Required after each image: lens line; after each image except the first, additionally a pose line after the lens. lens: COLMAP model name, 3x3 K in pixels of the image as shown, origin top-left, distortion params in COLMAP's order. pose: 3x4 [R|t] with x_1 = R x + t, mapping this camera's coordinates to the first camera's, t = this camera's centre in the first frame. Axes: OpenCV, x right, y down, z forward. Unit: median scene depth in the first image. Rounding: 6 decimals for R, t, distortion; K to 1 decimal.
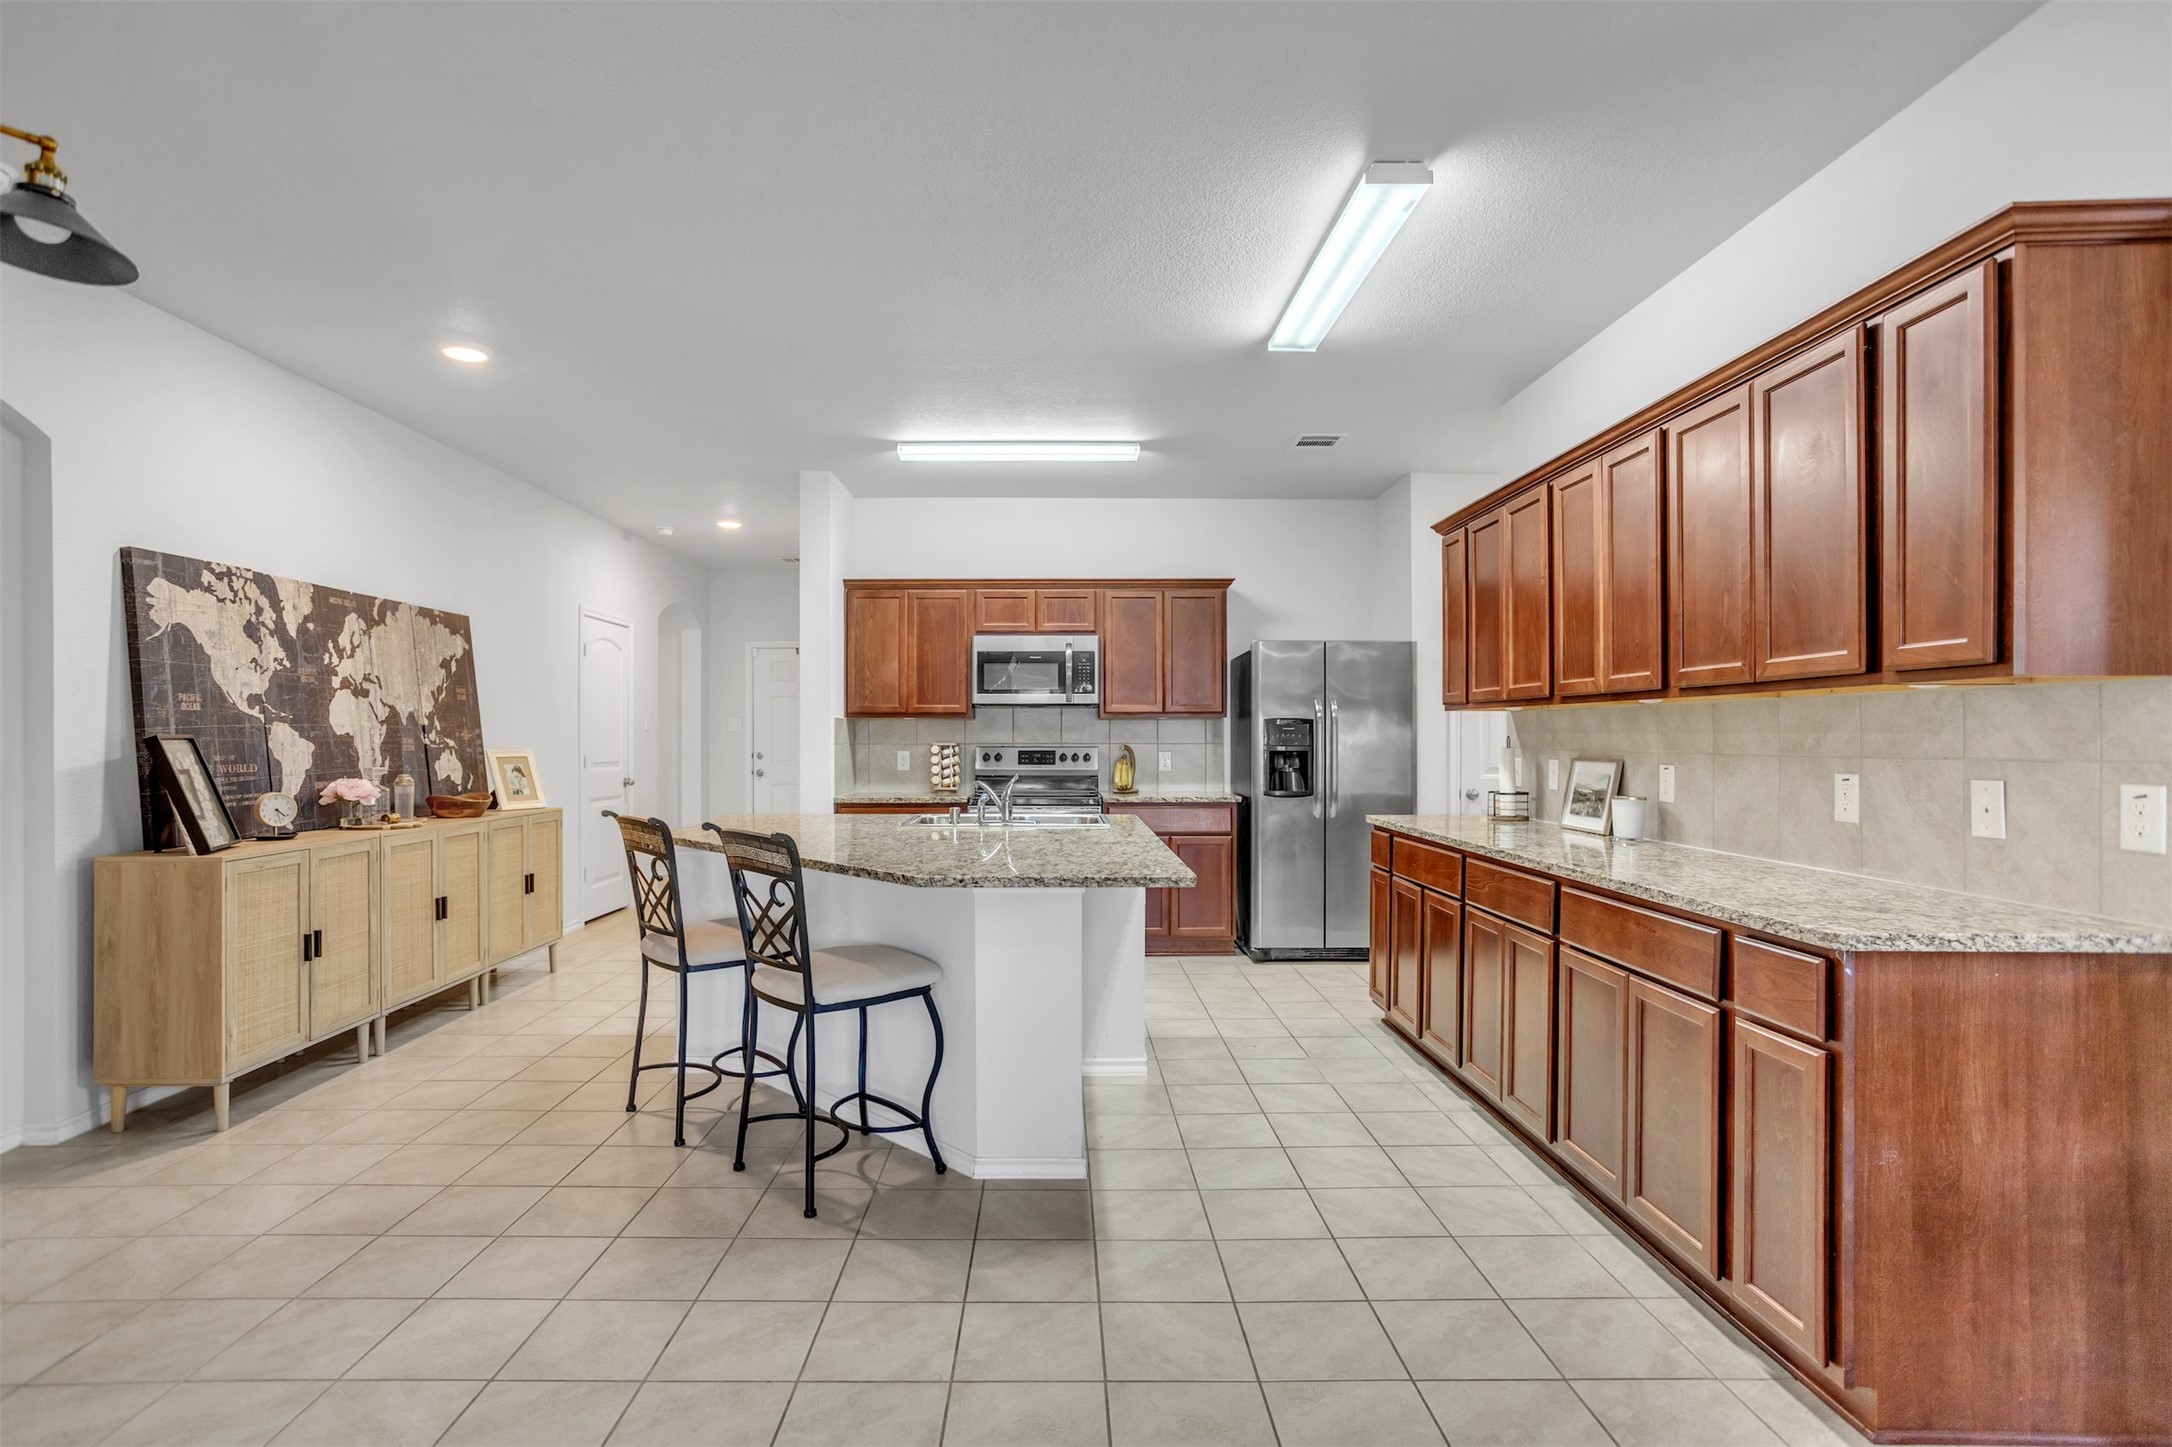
lens RADIAL K [[1072.5, 0, 1064.0], [0, 1072.5, 741.2], [0, 0, 1]] dist [-0.025416, 0.000488]
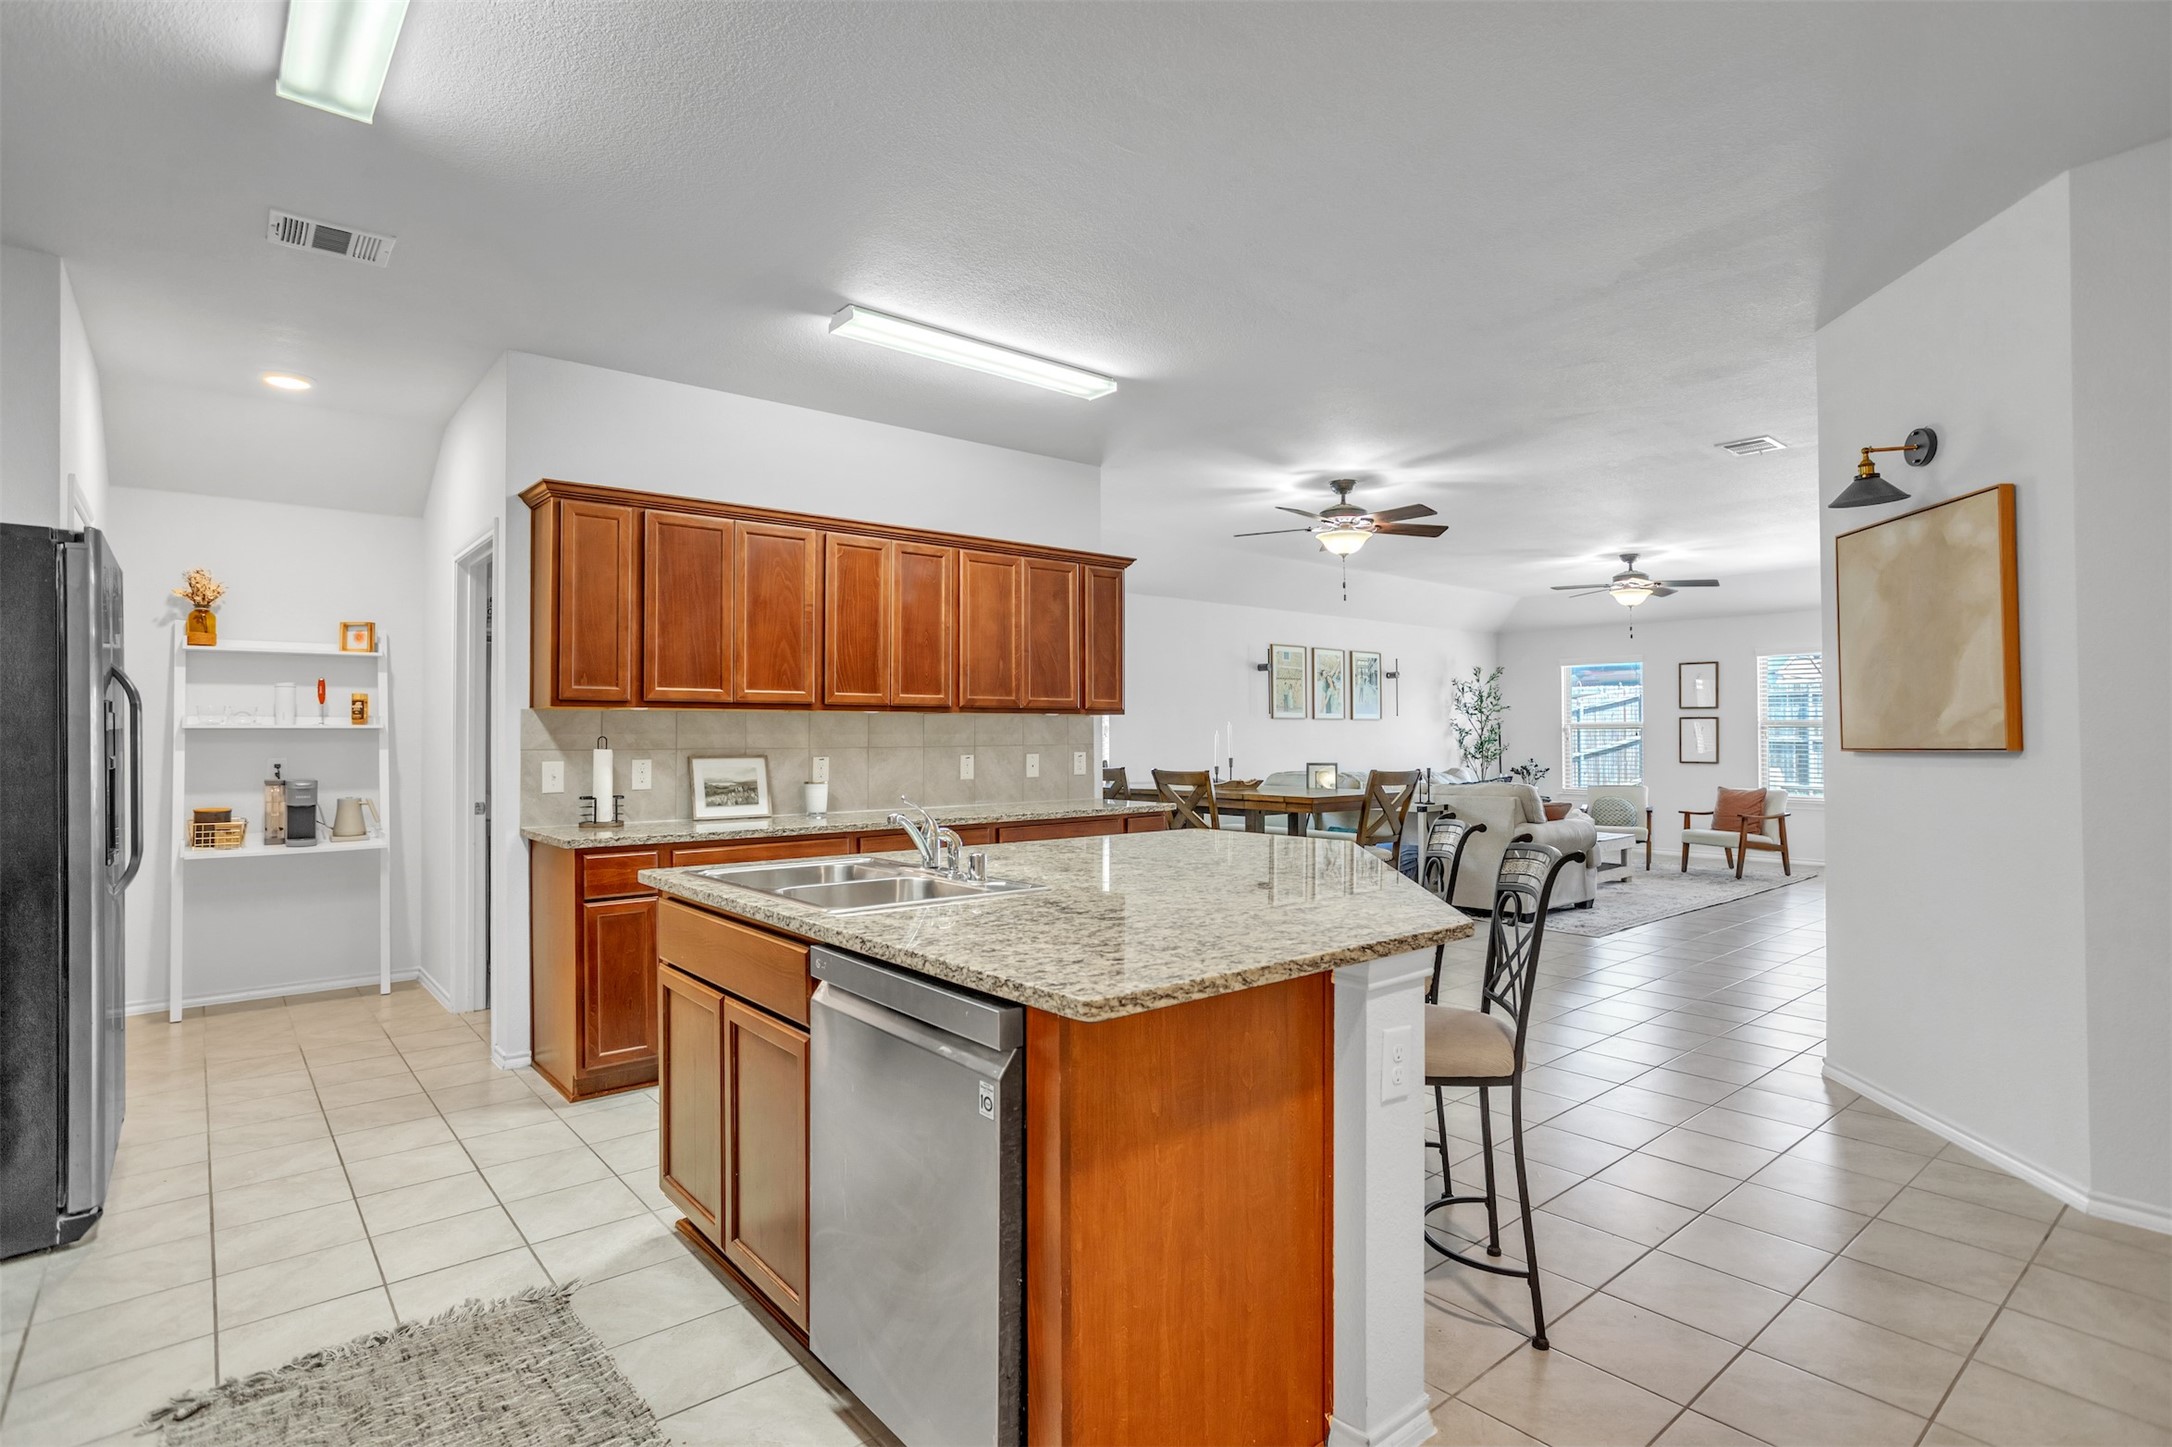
lens RADIAL K [[1077.0, 0, 1086.0], [0, 1077.0, 723.5], [0, 0, 1]] dist [-0.039400, 0.000153]
pose [[-0.636666, 0.010765, 0.771064, -0.551251], [0.007160, 0.999942, -0.008049, -0.005558], [-0.771106, 0.000396, -0.636707, 1.224908]]
